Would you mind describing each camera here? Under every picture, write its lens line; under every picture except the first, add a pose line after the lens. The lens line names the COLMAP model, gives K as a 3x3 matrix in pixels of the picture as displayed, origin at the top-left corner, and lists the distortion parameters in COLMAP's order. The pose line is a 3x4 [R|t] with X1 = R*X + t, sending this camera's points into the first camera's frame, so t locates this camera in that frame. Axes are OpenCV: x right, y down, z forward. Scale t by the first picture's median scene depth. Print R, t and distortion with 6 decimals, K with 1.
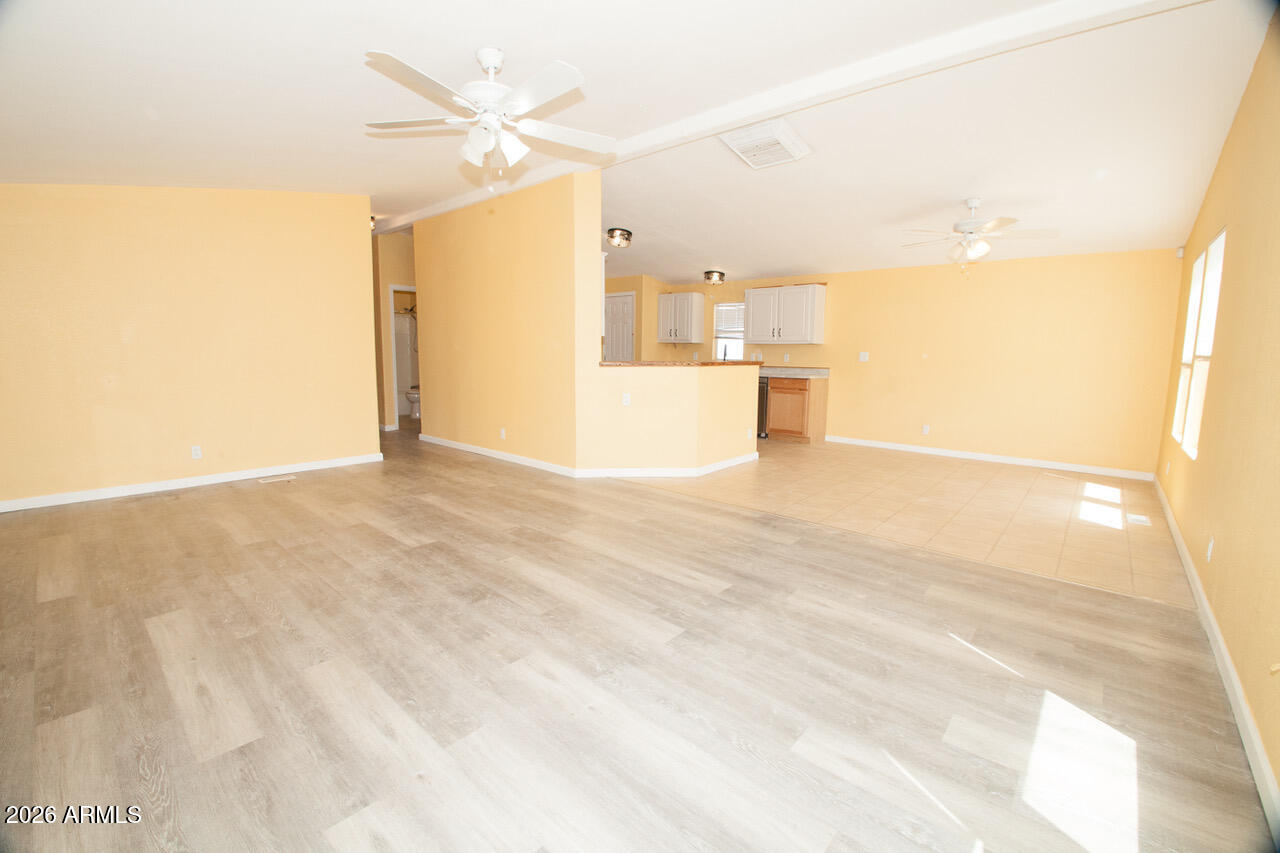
lens RADIAL K [[539.8, 0, 627.4], [0, 539.8, 418.8], [0, 0, 1]] dist [-0.025635, -0.006912]
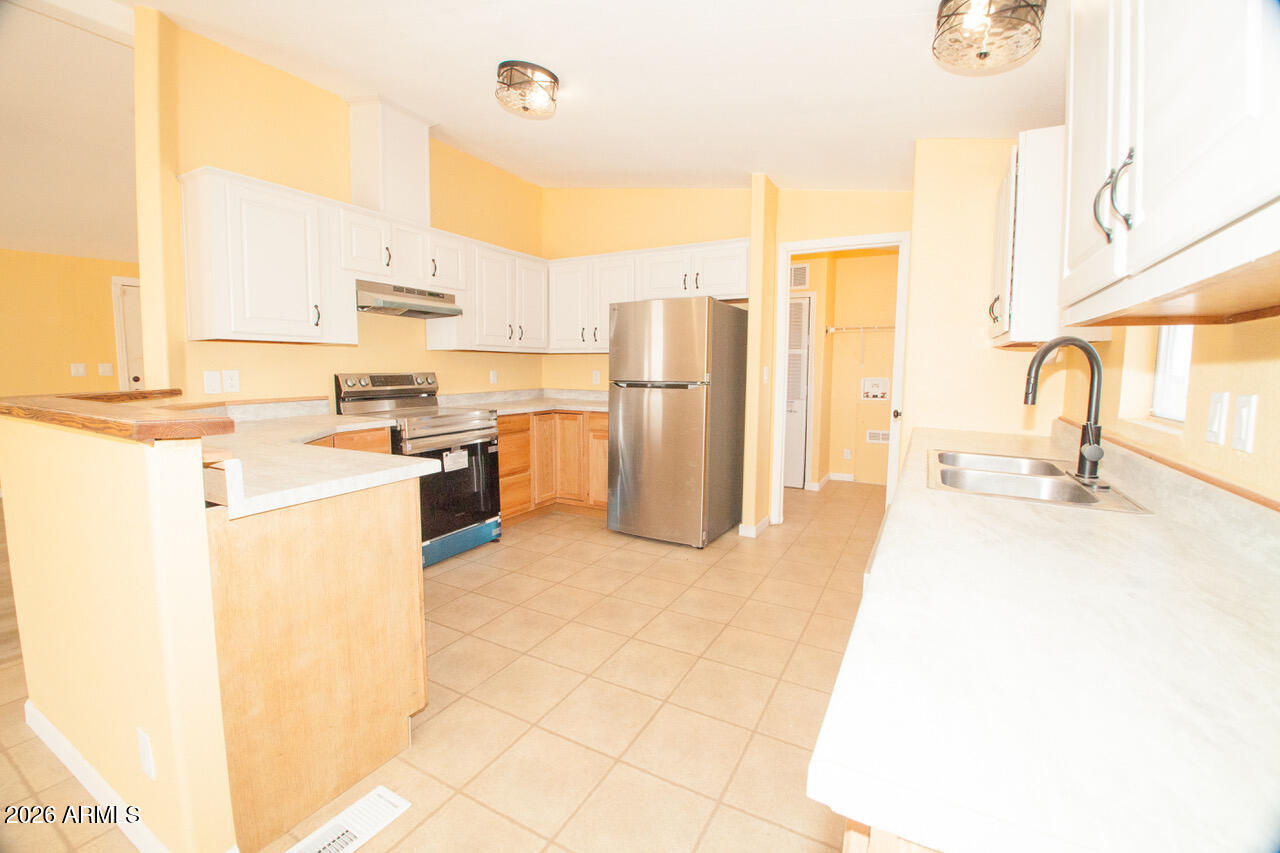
lens RADIAL K [[539.8, 0, 627.4], [0, 539.8, 418.8], [0, 0, 1]] dist [-0.025635, -0.006912]
pose [[0.224945, 0.082460, -0.970876, 0.696816], [-0.131218, 0.989899, 0.053674, -0.212597], [0.965496, 0.115323, 0.233493, 1.715651]]
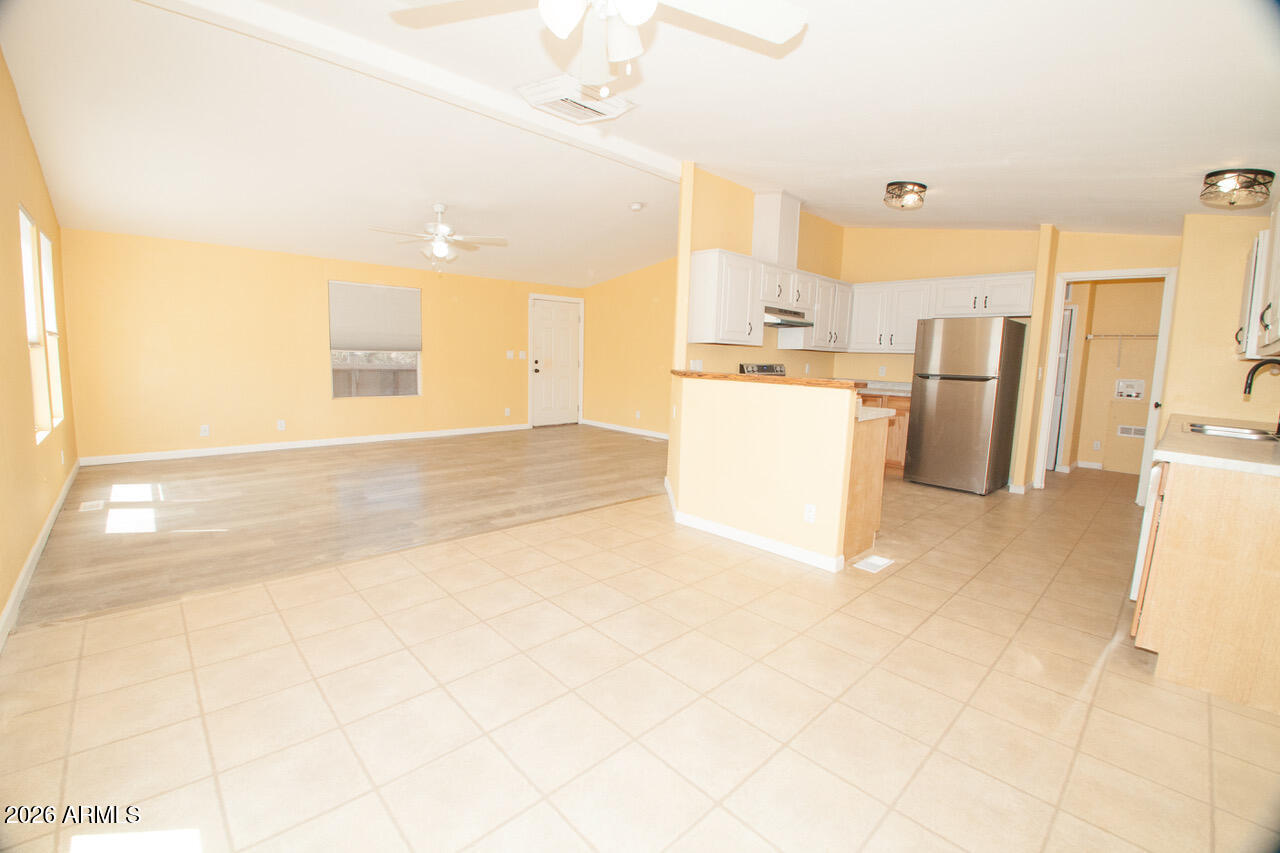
lens RADIAL K [[539.8, 0, 627.4], [0, 539.8, 418.8], [0, 0, 1]] dist [-0.025635, -0.006912]
pose [[-0.083273, 0.102111, -0.991282, 1.172147], [-0.159367, 0.980569, 0.114395, -0.149974], [0.983701, 0.167504, -0.065382, 1.287218]]
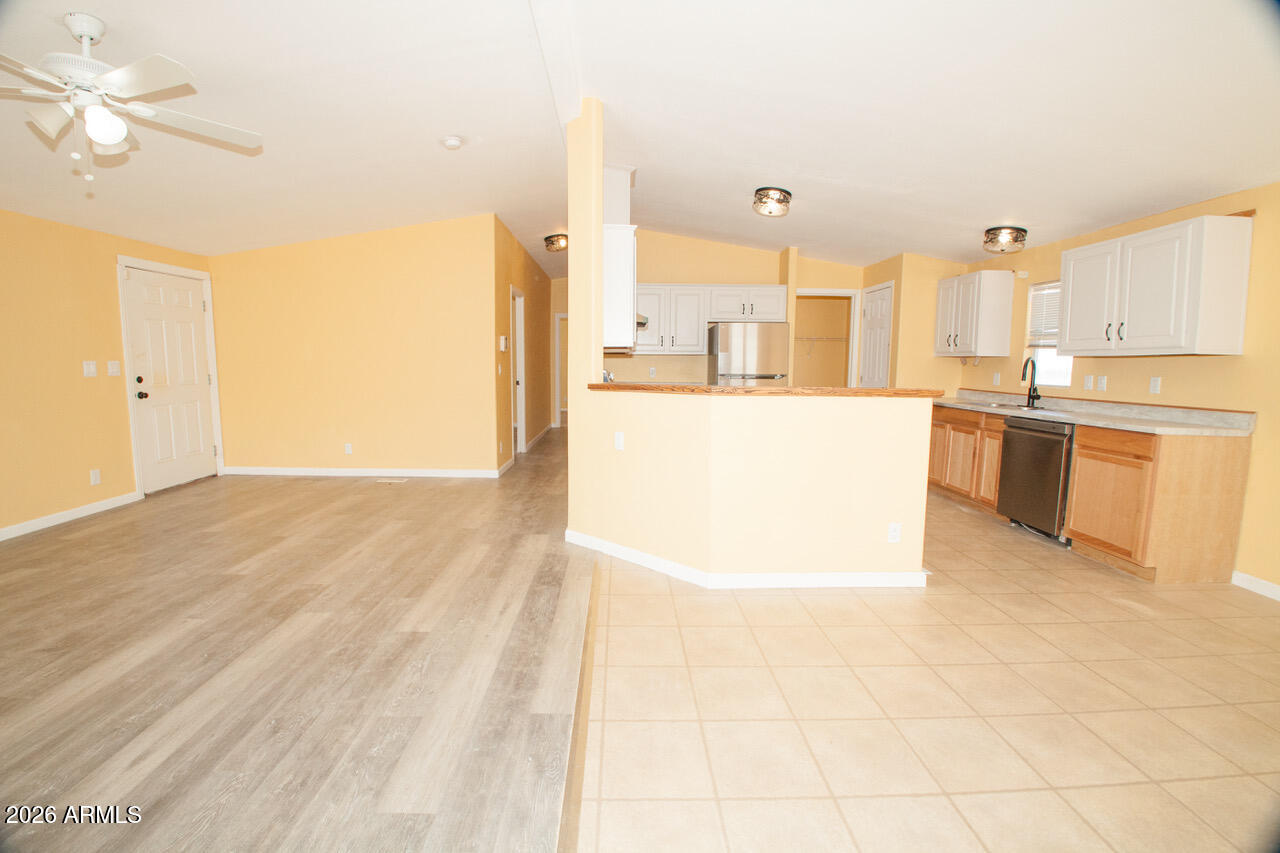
lens RADIAL K [[539.8, 0, 627.4], [0, 539.8, 418.8], [0, 0, 1]] dist [-0.025635, -0.006912]
pose [[0.683323, 0.069054, -0.726843, 0.631119], [-0.093931, 0.995559, 0.006277, -0.089109], [0.724049, 0.063984, 0.686775, 0.723841]]
